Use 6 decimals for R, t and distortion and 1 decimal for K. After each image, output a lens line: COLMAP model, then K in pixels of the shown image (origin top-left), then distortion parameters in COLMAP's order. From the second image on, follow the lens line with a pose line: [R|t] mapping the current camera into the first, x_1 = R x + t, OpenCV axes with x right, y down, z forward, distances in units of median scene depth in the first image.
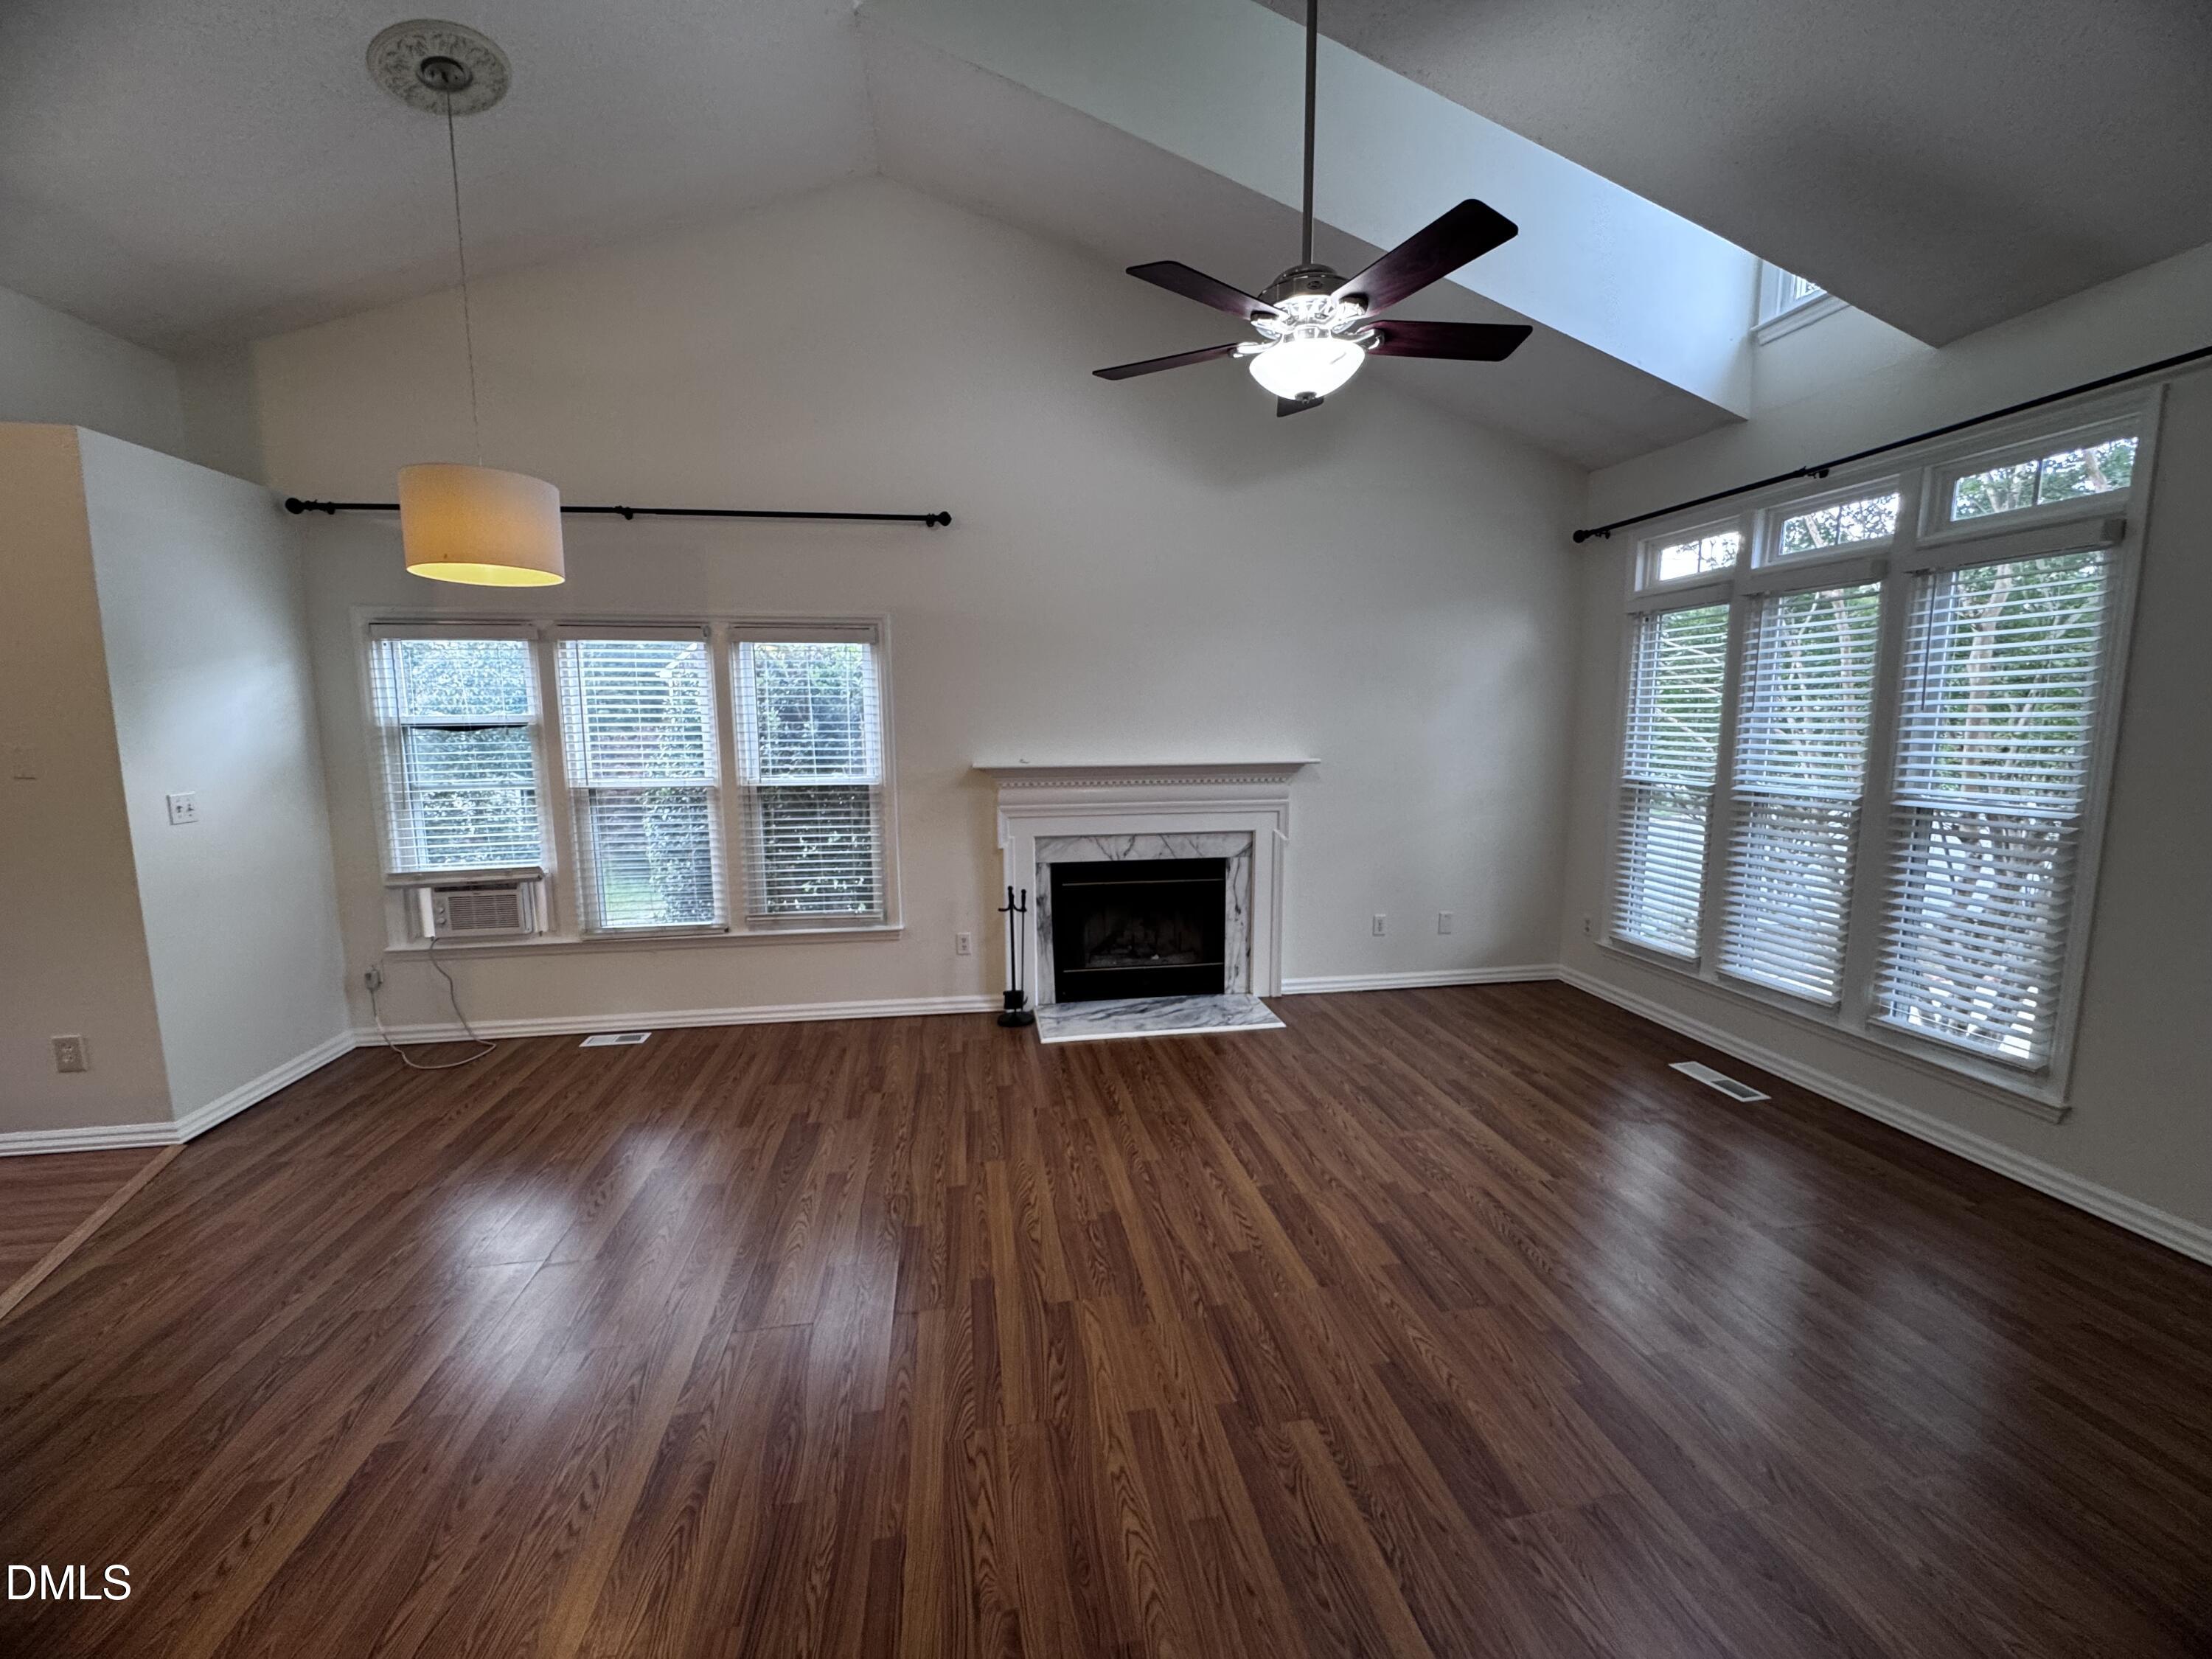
lens RADIAL K [[895.2, 0, 1098.4], [0, 895.2, 827.5], [0, 0, 1]] dist [-0.000559, 0.000208]
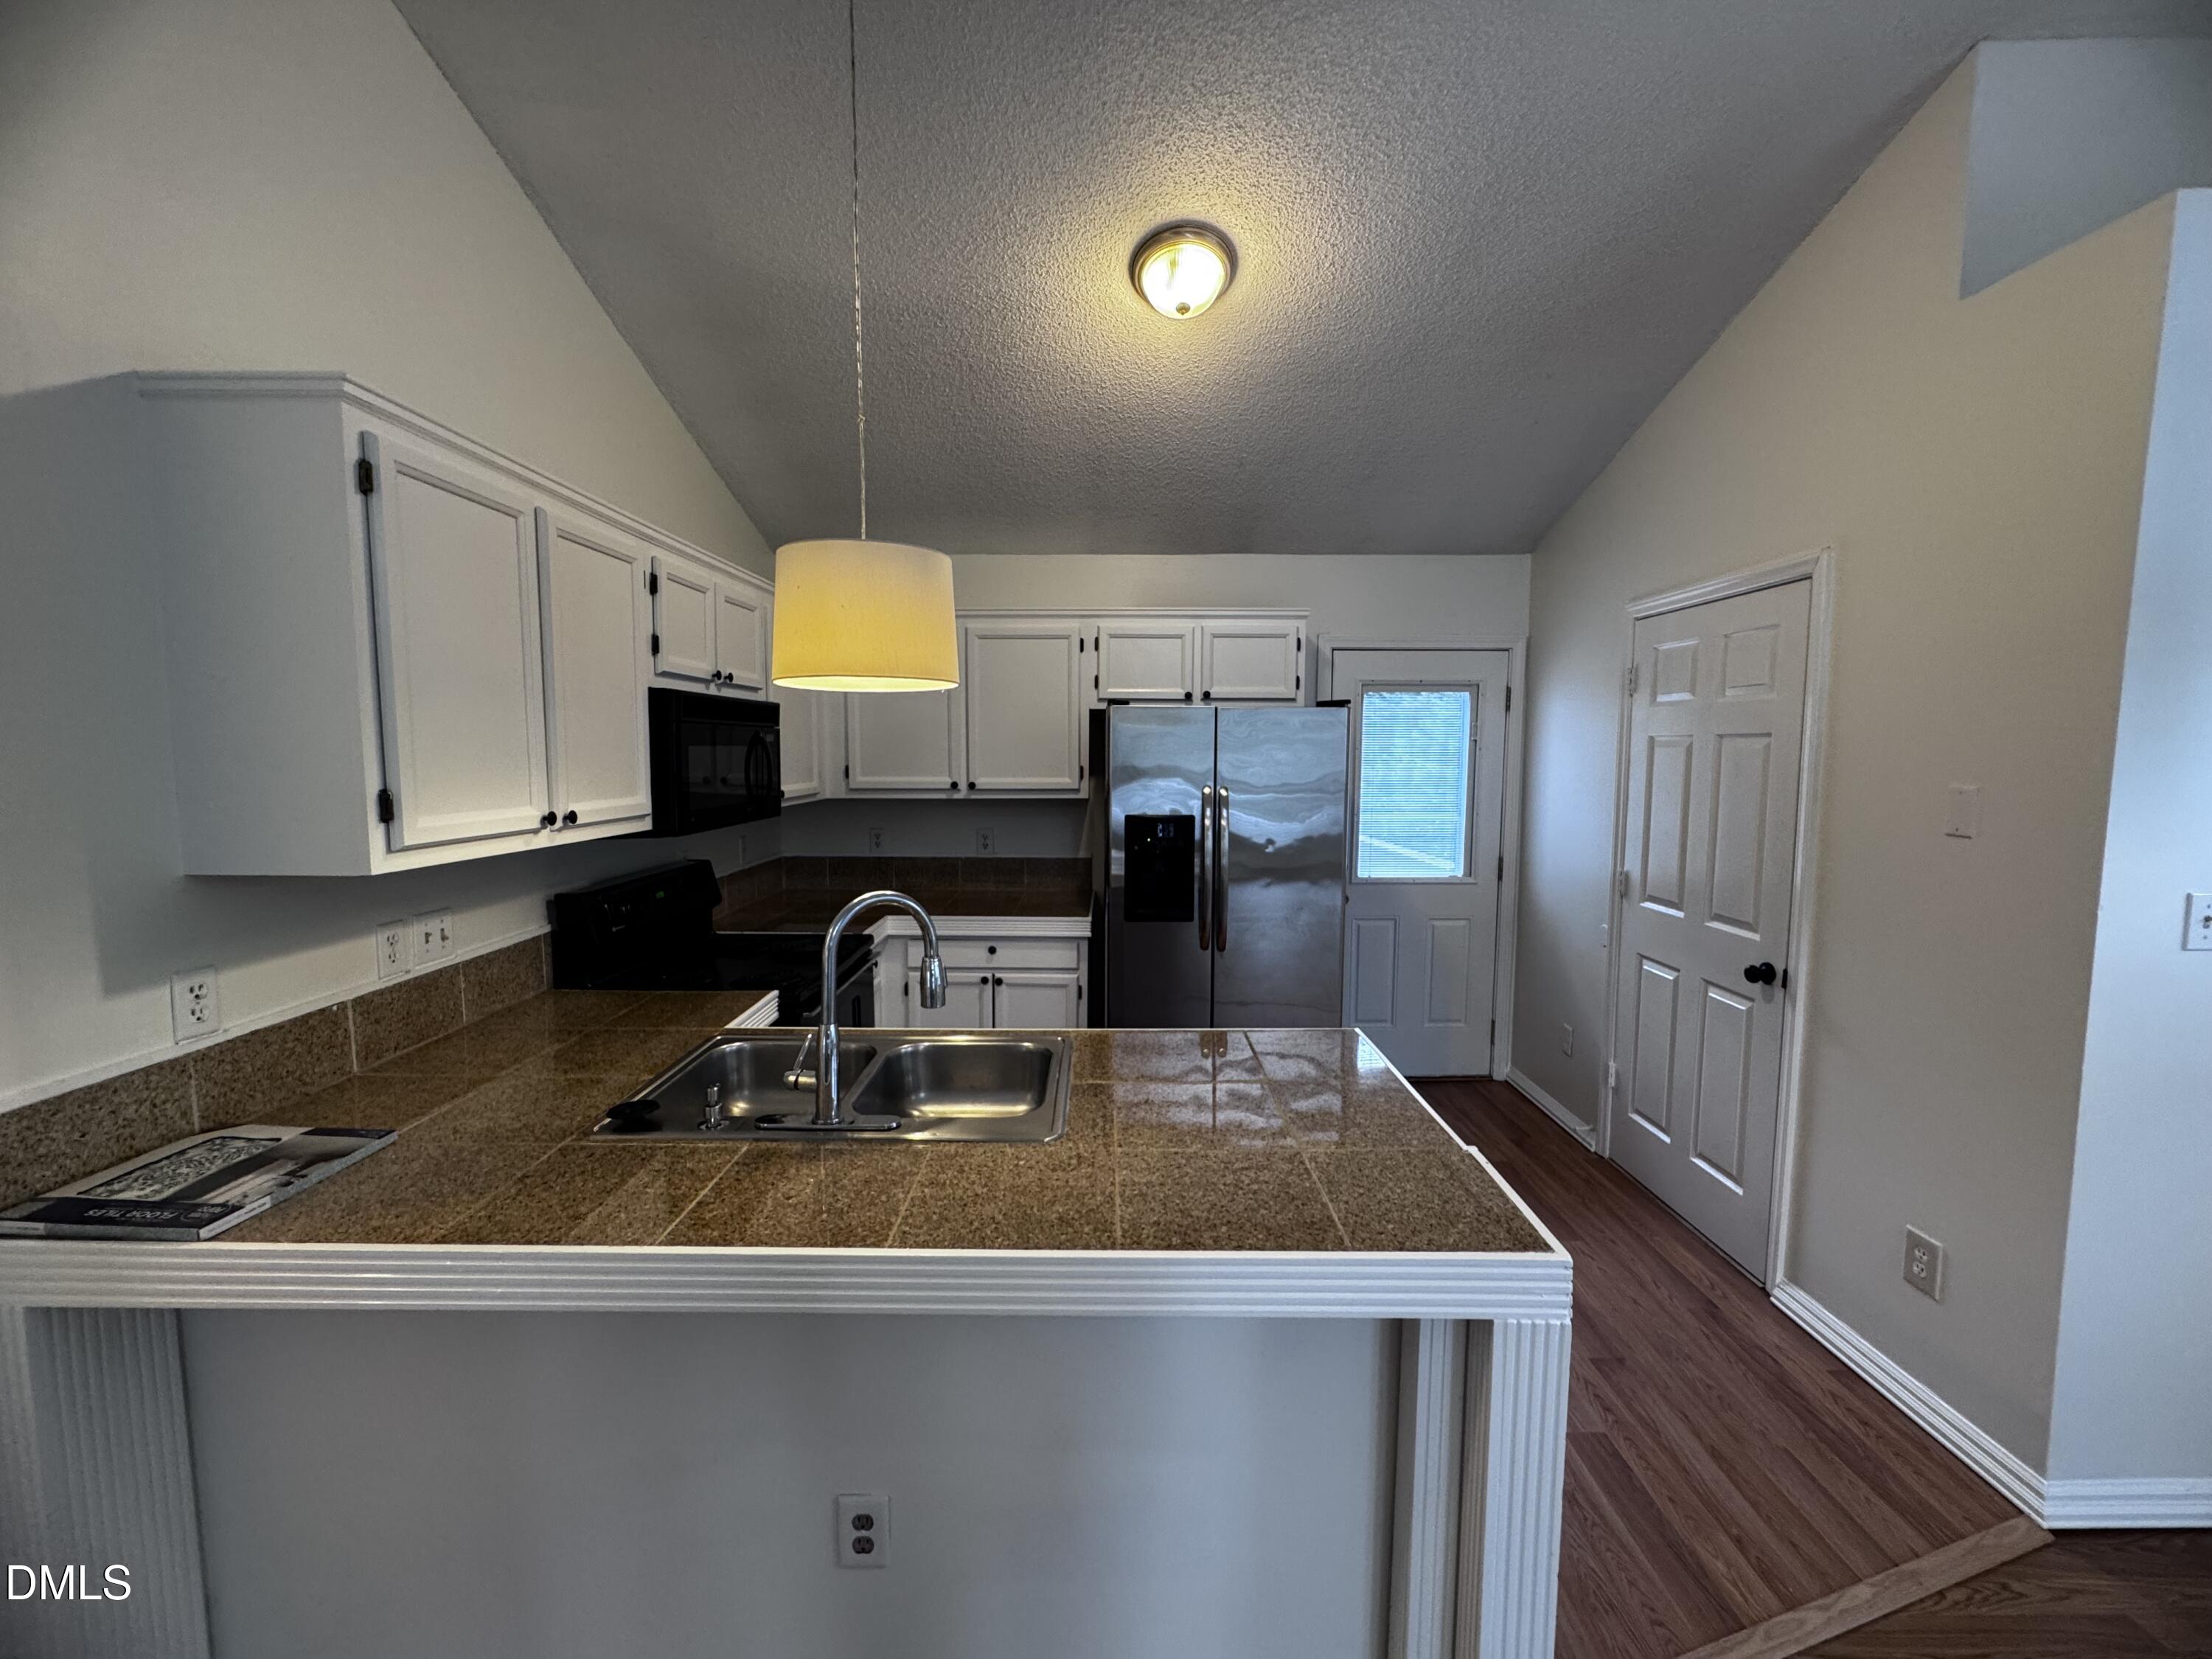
lens RADIAL K [[895.2, 0, 1098.4], [0, 895.2, 827.5], [0, 0, 1]] dist [-0.000559, 0.000208]
pose [[-0.147743, 0.092463, -0.984694, -0.454832], [-0.124724, 0.985930, 0.111293, -0.053737], [0.981130, 0.139258, -0.134132, 0.458841]]
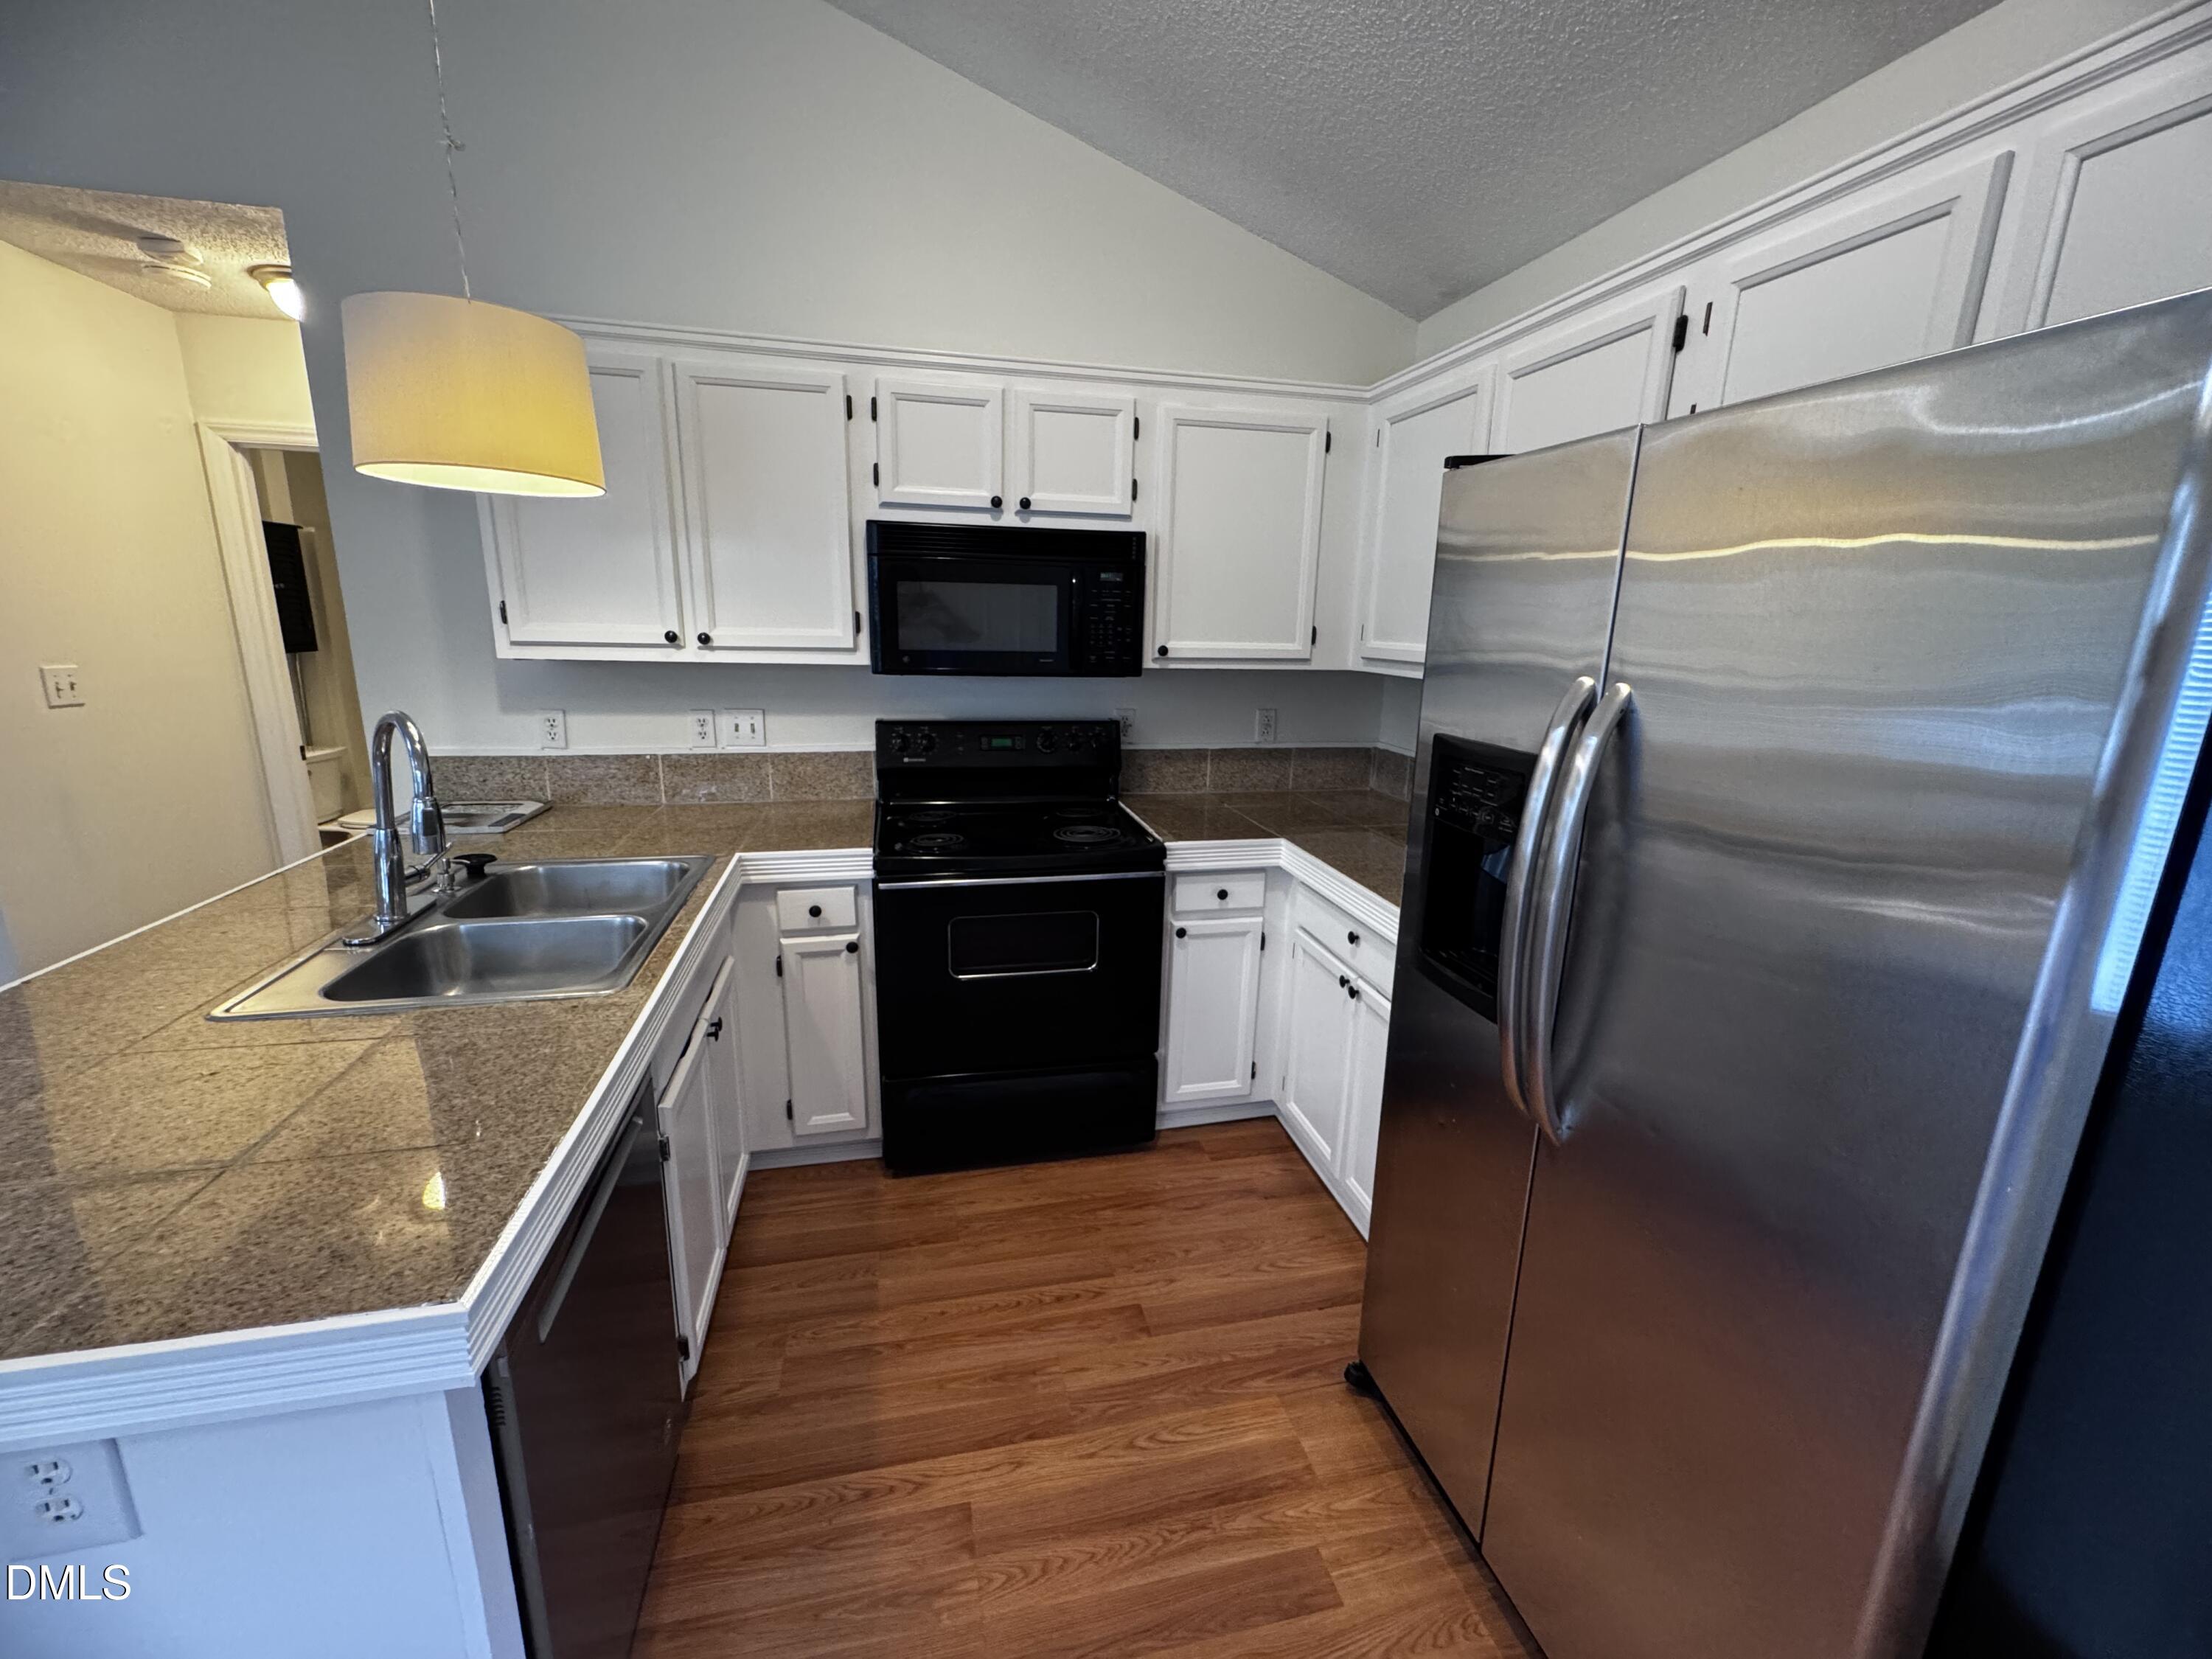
lens RADIAL K [[895.2, 0, 1098.4], [0, 895.2, 827.5], [0, 0, 1]] dist [-0.000559, 0.000208]
pose [[-0.996624, 0.000289, -0.082106, -1.121061], [-0.028276, 0.937617, 0.346519, -0.061395], [0.077084, 0.347670, -0.934443, 0.716472]]
